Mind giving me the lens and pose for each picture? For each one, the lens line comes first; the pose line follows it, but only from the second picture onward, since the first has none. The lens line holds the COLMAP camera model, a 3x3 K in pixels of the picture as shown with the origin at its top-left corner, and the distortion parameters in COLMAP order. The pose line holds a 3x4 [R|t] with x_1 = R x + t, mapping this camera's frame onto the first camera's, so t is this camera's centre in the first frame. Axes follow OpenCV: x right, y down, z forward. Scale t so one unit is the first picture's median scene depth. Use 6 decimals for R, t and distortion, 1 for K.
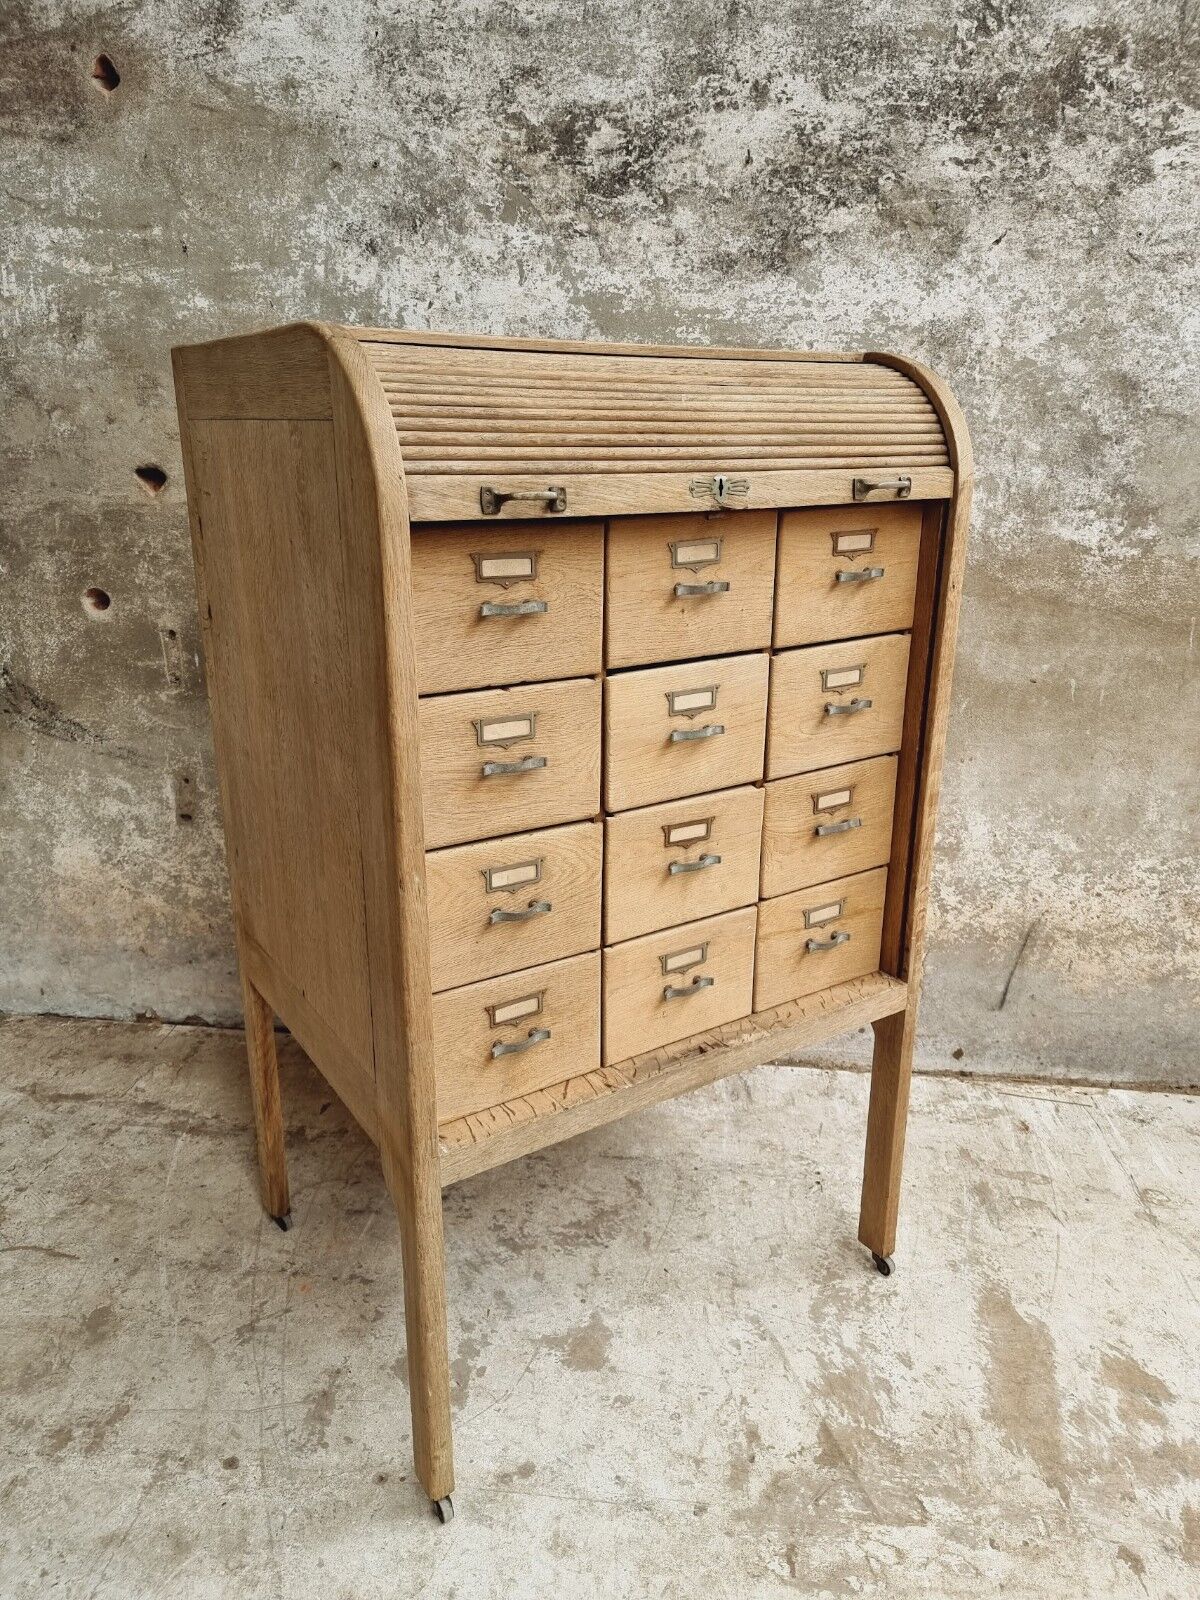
lens RADIAL K [[1118.9, 0, 593.6], [0, 1118.9, 803.4], [0, 0, 1]] dist [0.063836, -0.060900]
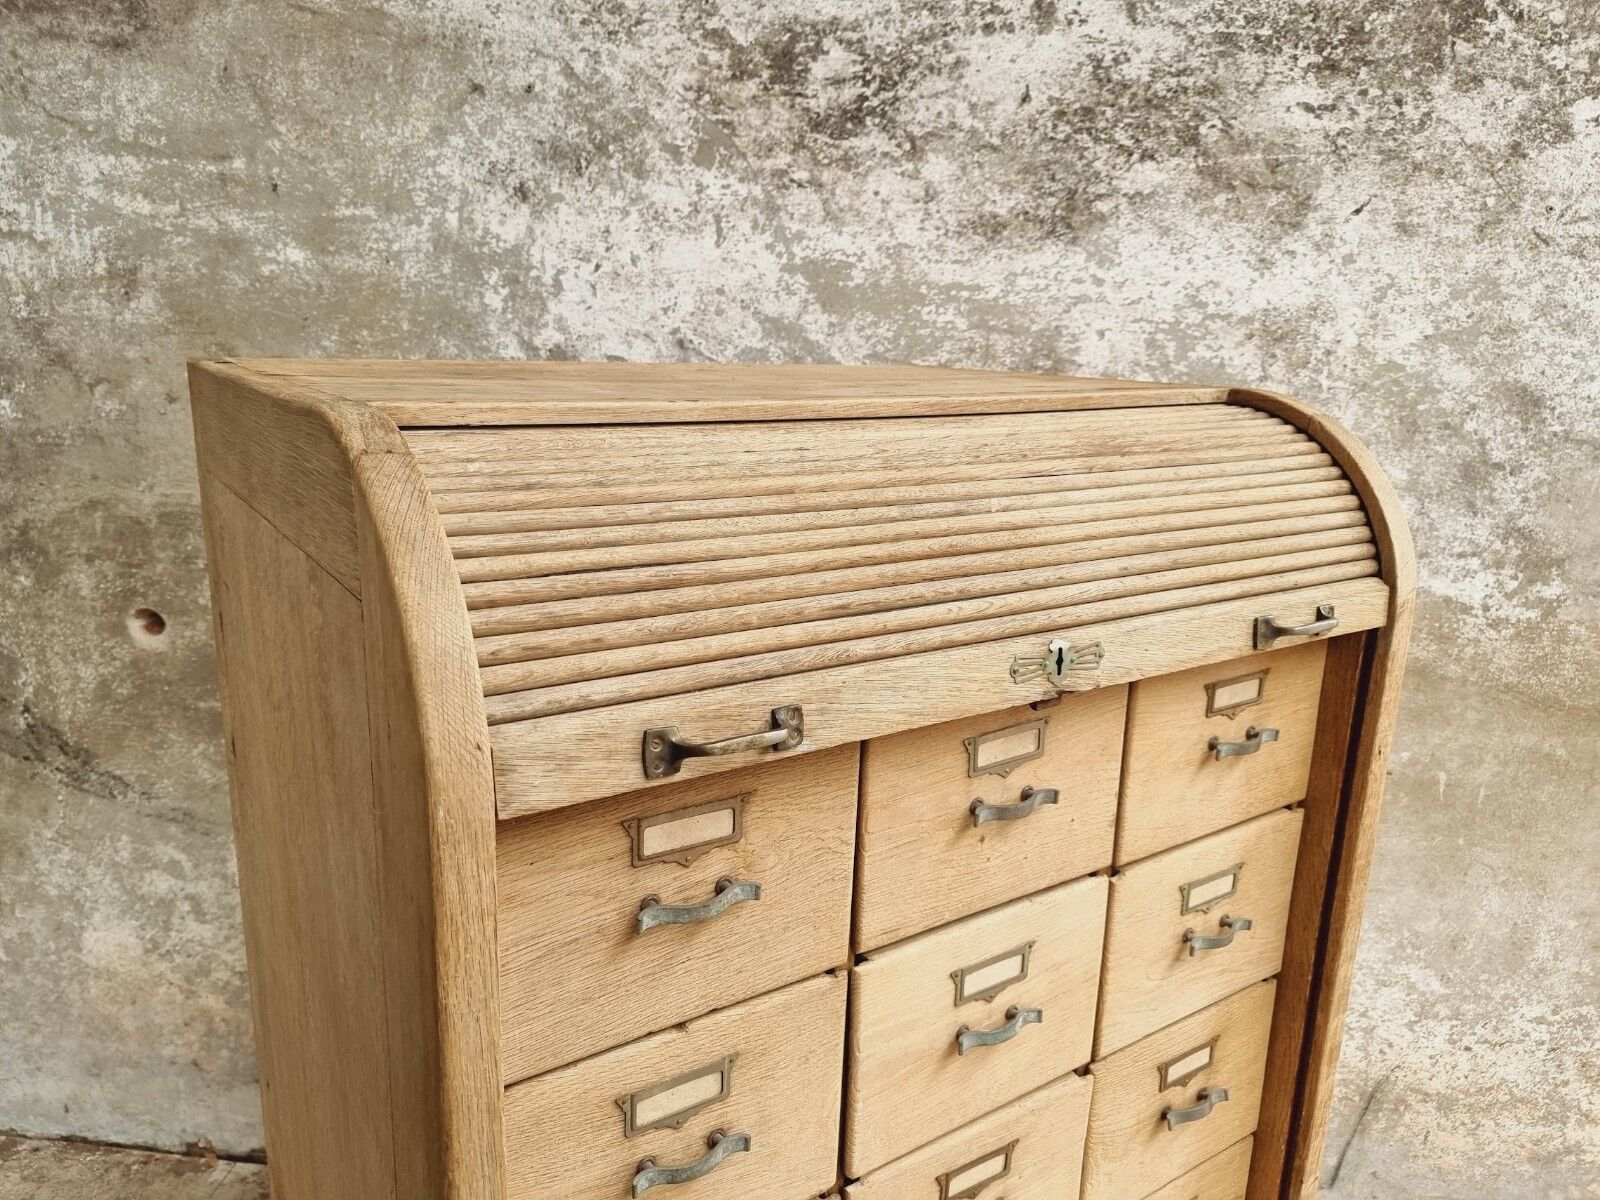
lens RADIAL K [[1118.9, 0, 785.3], [0, 1118.9, 608.5], [0, 0, 1]] dist [0.063836, -0.060900]
pose [[0.999678, 0.021957, 0.012742, -0.024463], [-0.021054, 0.997524, -0.067108, -0.174480], [-0.014184, 0.066818, 0.997664, 0.275221]]
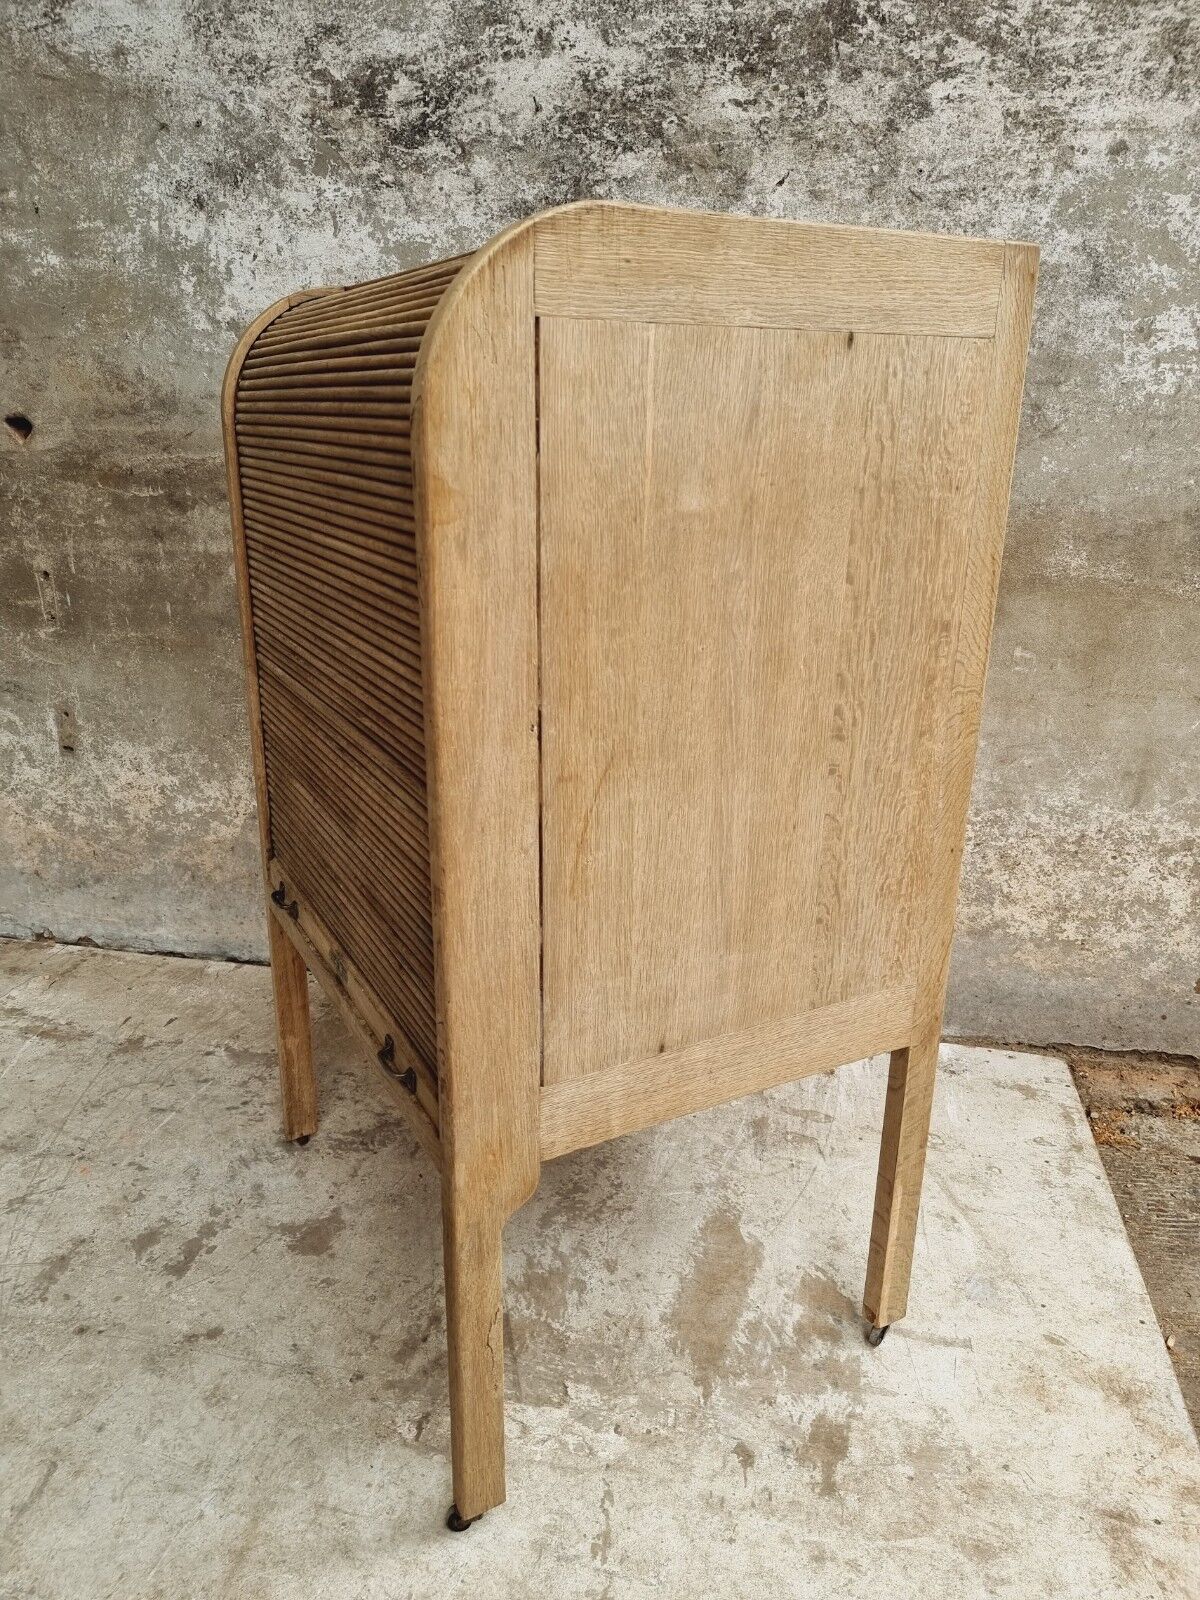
lens RADIAL K [[1118.9, 0, 590.0], [0, 1118.9, 809.4], [0, 0, 1]] dist [0.063836, -0.060900]
pose [[0.994427, 0.029865, -0.101113, 0.303318], [-0.028427, 0.999474, 0.015637, 0.048820], [0.101527, -0.012676, 0.994752, -0.023659]]
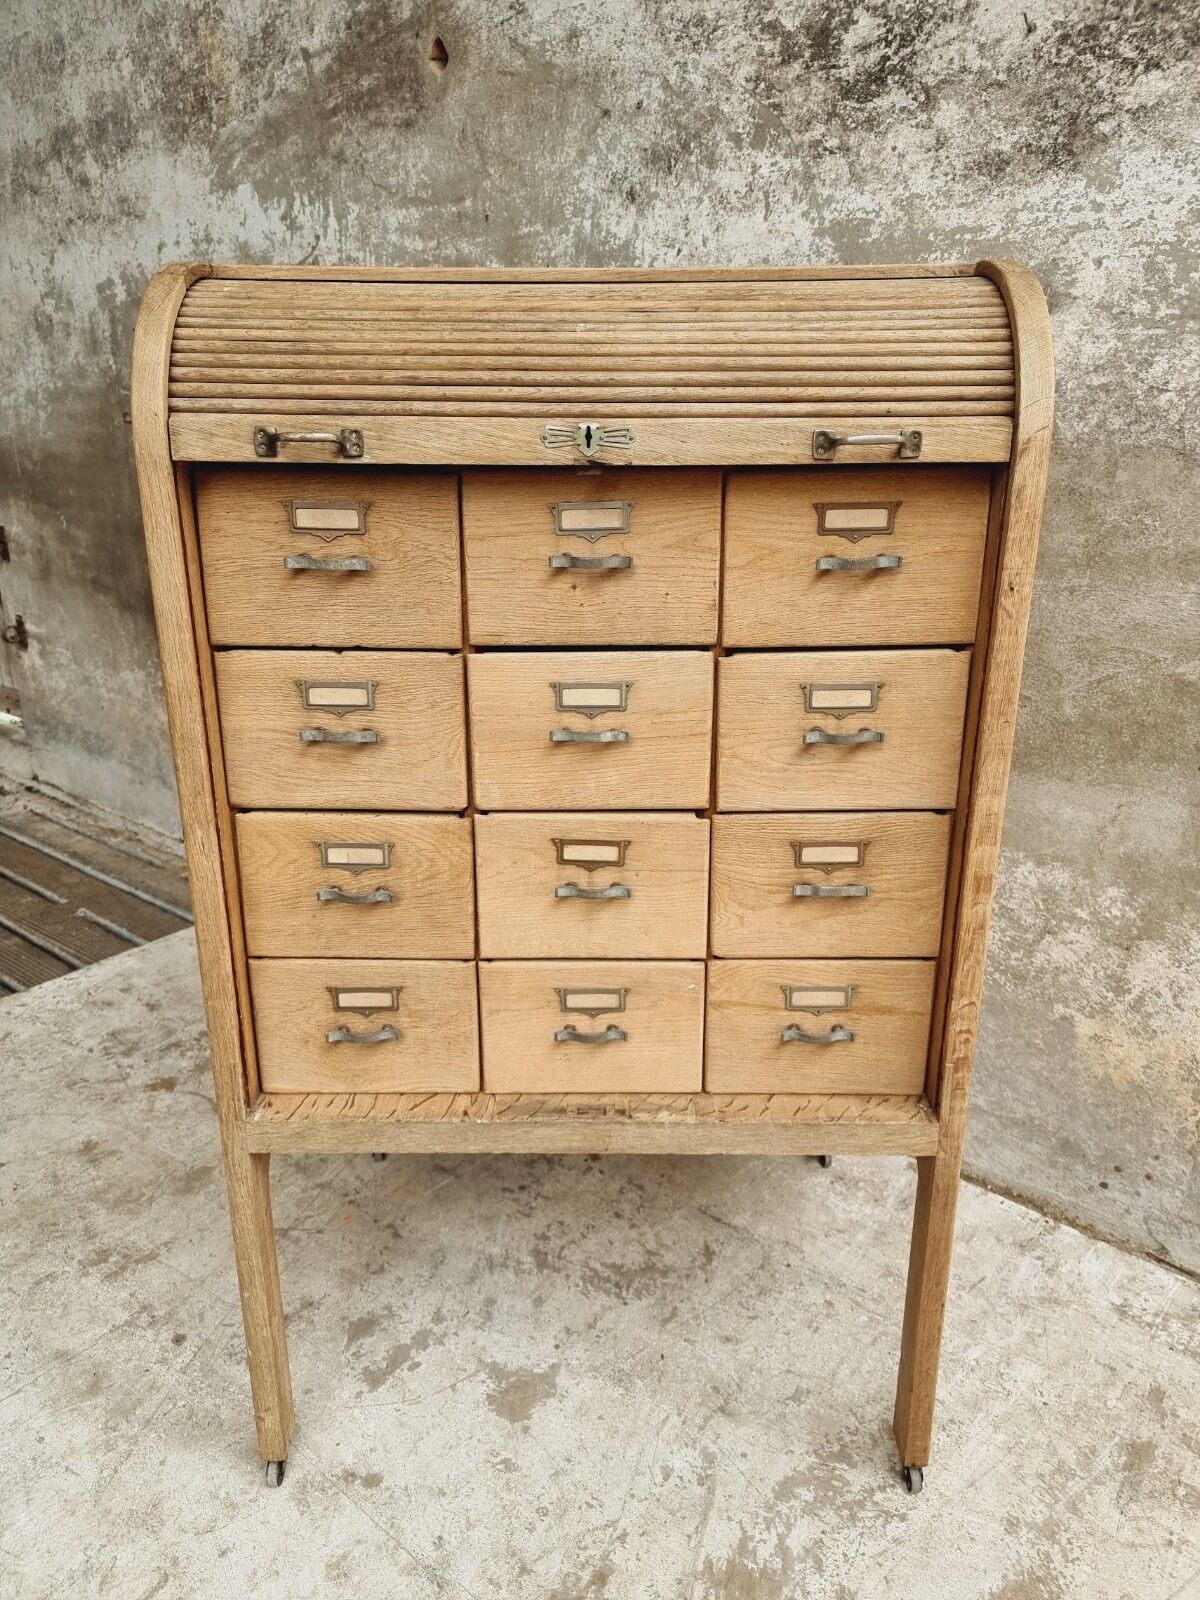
lens RADIAL K [[1118.9, 0, 599.0], [0, 1118.9, 799.3], [0, 0, 1]] dist [0.063836, -0.060900]
pose [[0.831408, 0.176434, -0.526908, 0.387940], [-0.171206, 0.983457, 0.059163, -0.047457], [0.528630, 0.041022, 0.847860, 0.212062]]
